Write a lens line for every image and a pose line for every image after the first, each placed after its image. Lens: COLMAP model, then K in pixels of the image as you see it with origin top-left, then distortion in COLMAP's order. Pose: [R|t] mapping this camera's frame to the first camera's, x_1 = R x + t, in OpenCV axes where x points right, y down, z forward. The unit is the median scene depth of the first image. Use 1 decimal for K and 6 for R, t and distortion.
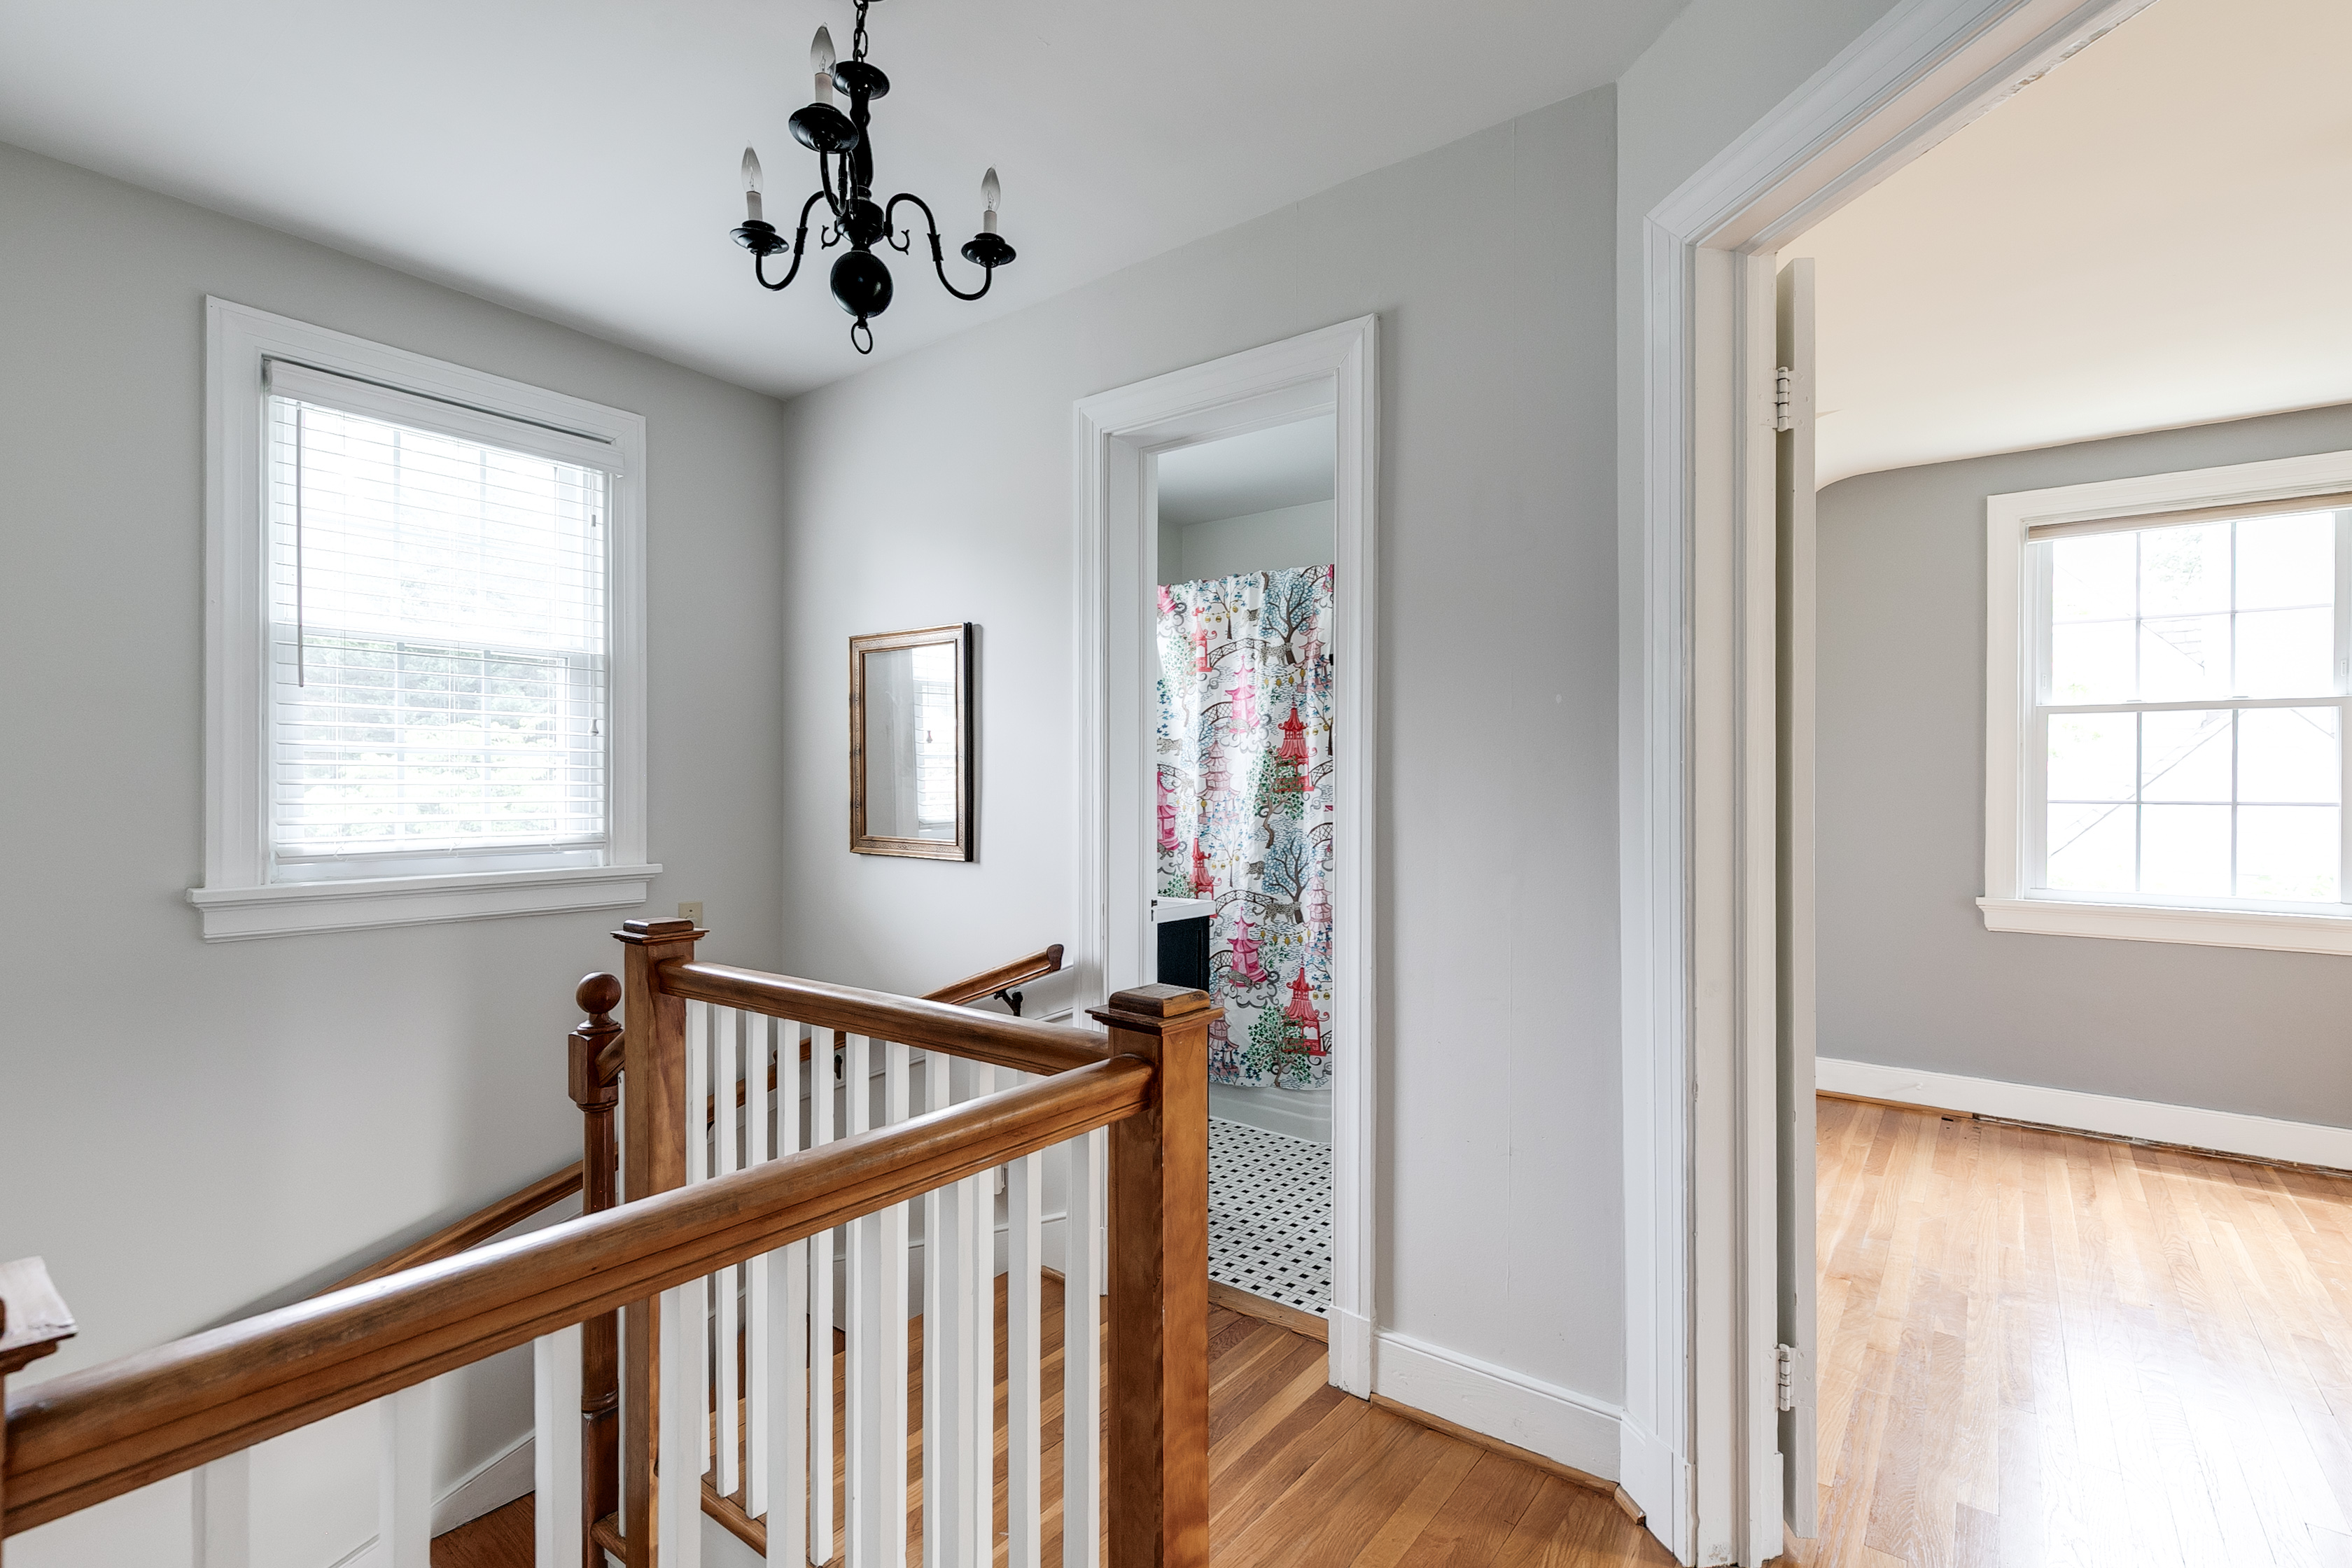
lens RADIAL K [[1055.0, 0, 1182.2], [0, 1055.0, 781.3], [0, 0, 1]] dist [0.010429, -0.003866]
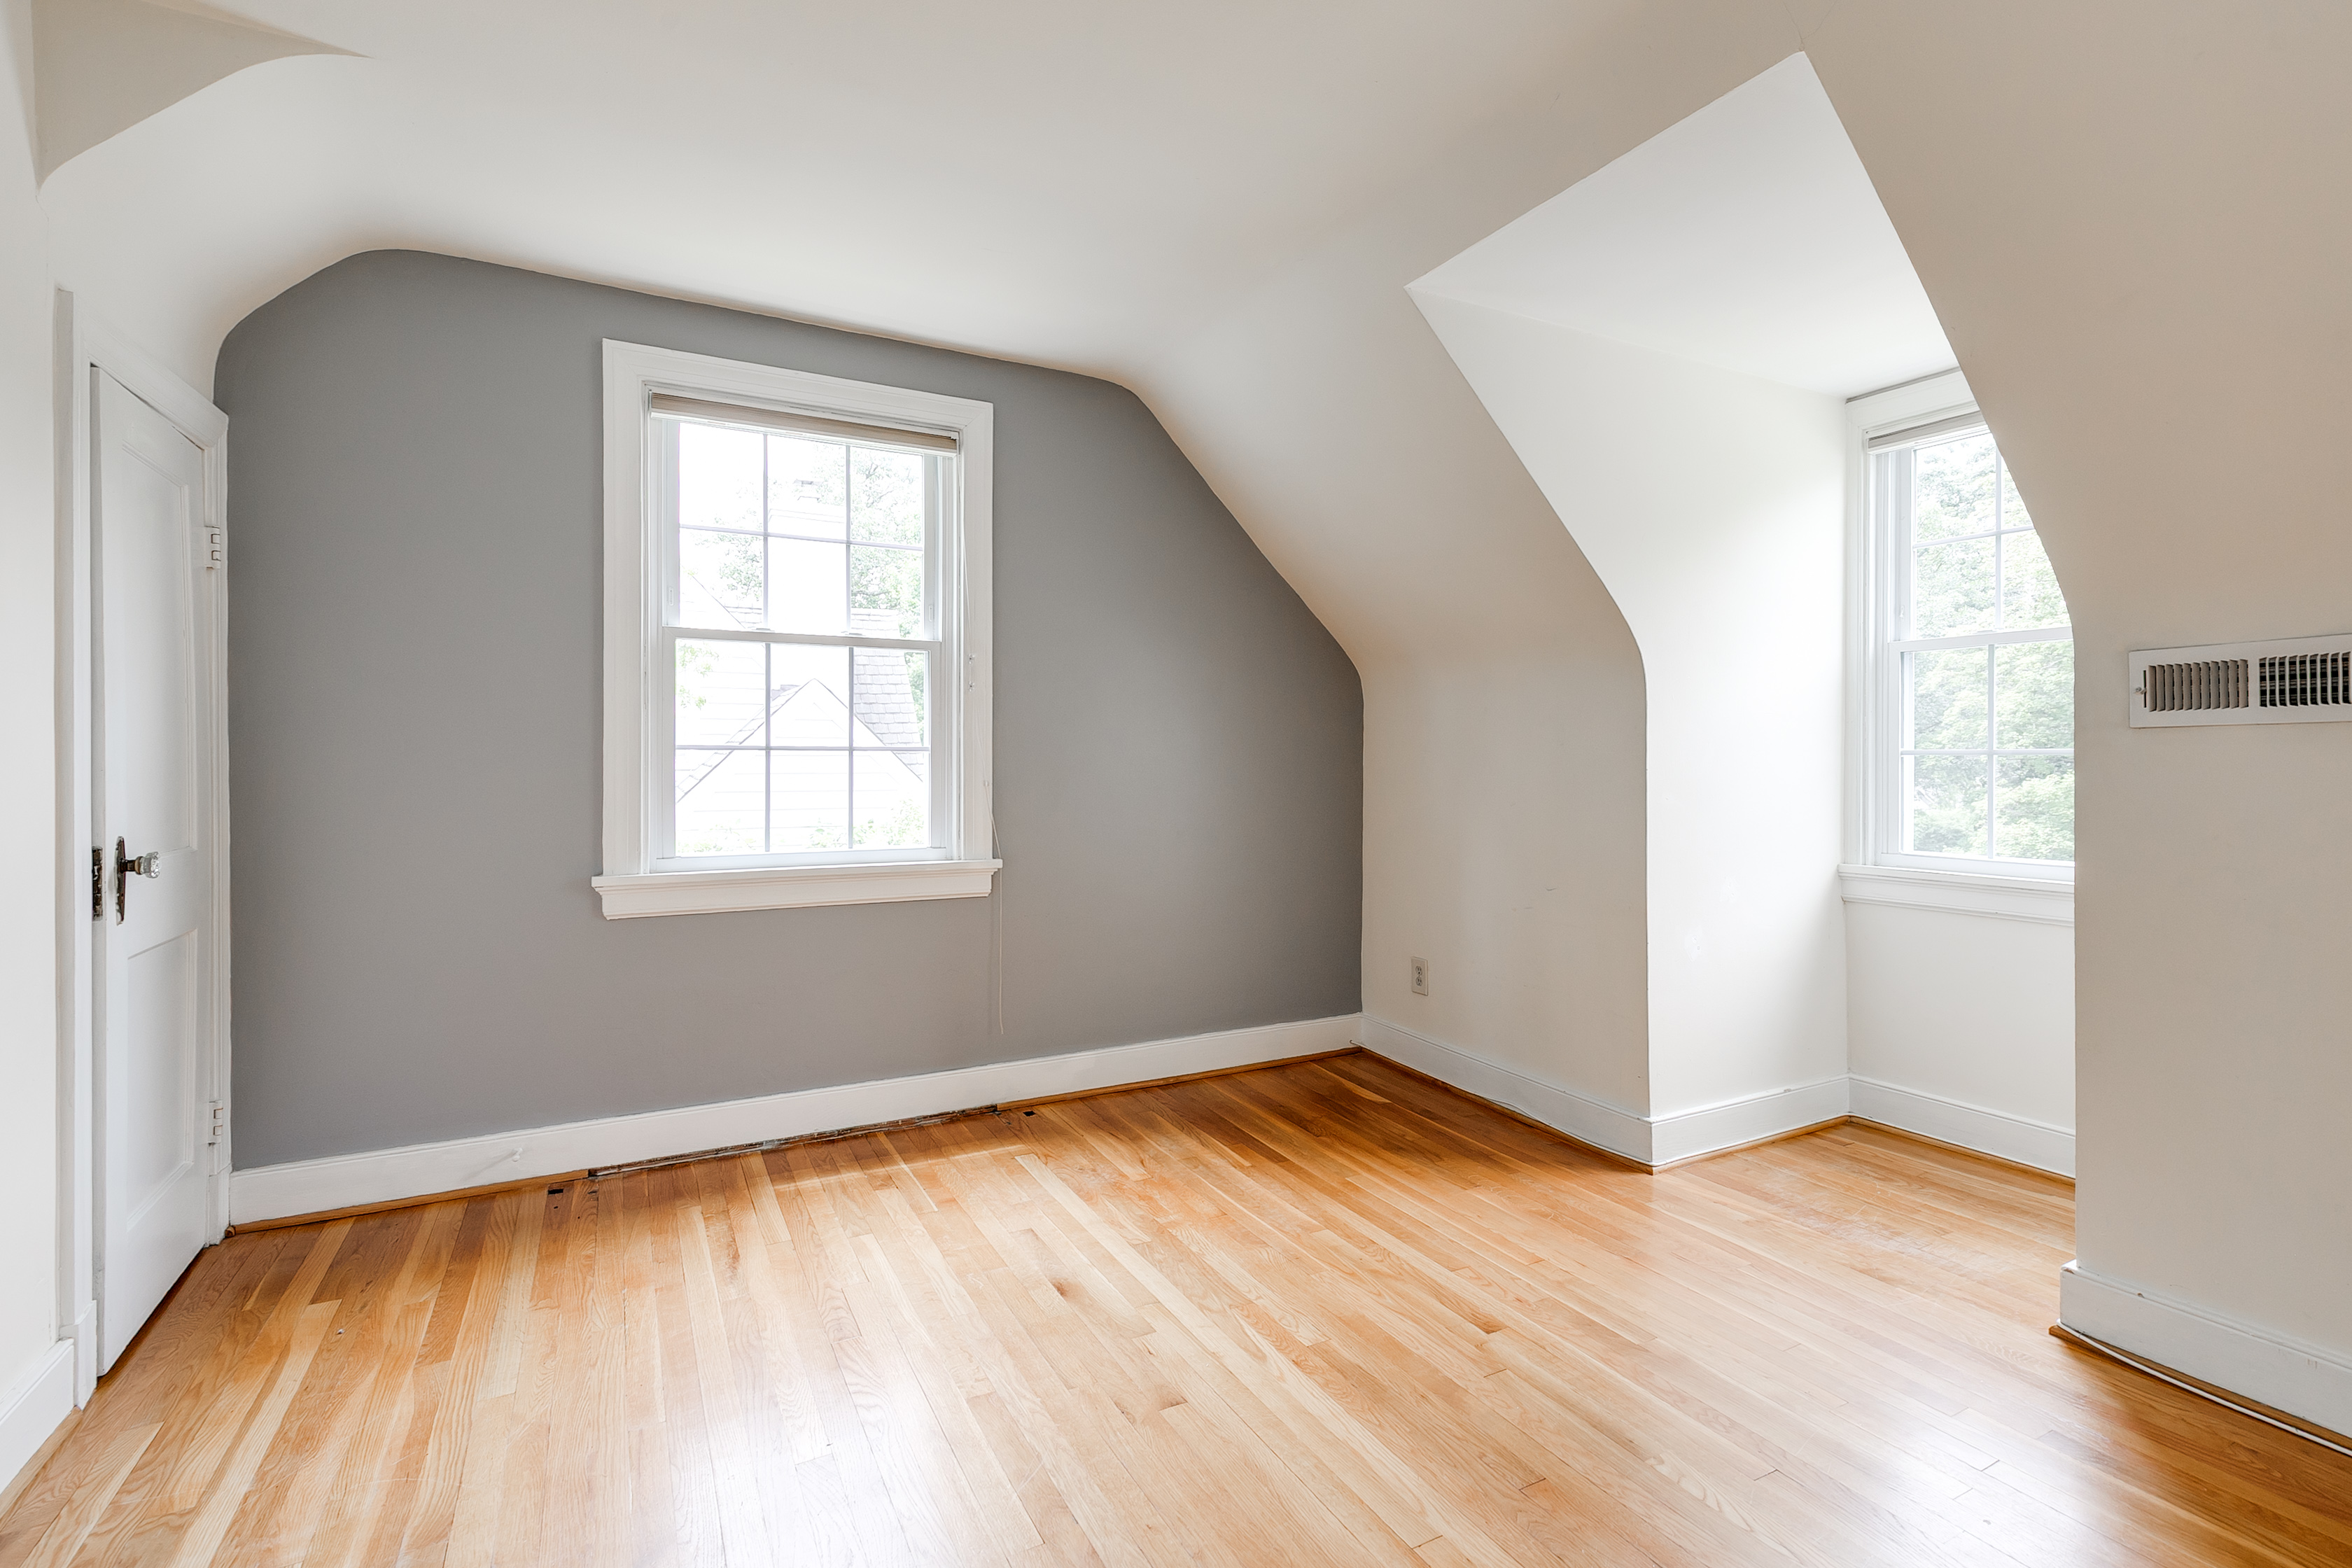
lens RADIAL K [[1055.0, 0, 1213.5], [0, 1055.0, 772.3], [0, 0, 1]] dist [0.010429, -0.003866]
pose [[0.383074, -0.009500, 0.923669, 0.264349], [-0.001862, 0.999937, 0.011056, 0.030718], [-0.923716, -0.005956, 0.383032, 0.358467]]
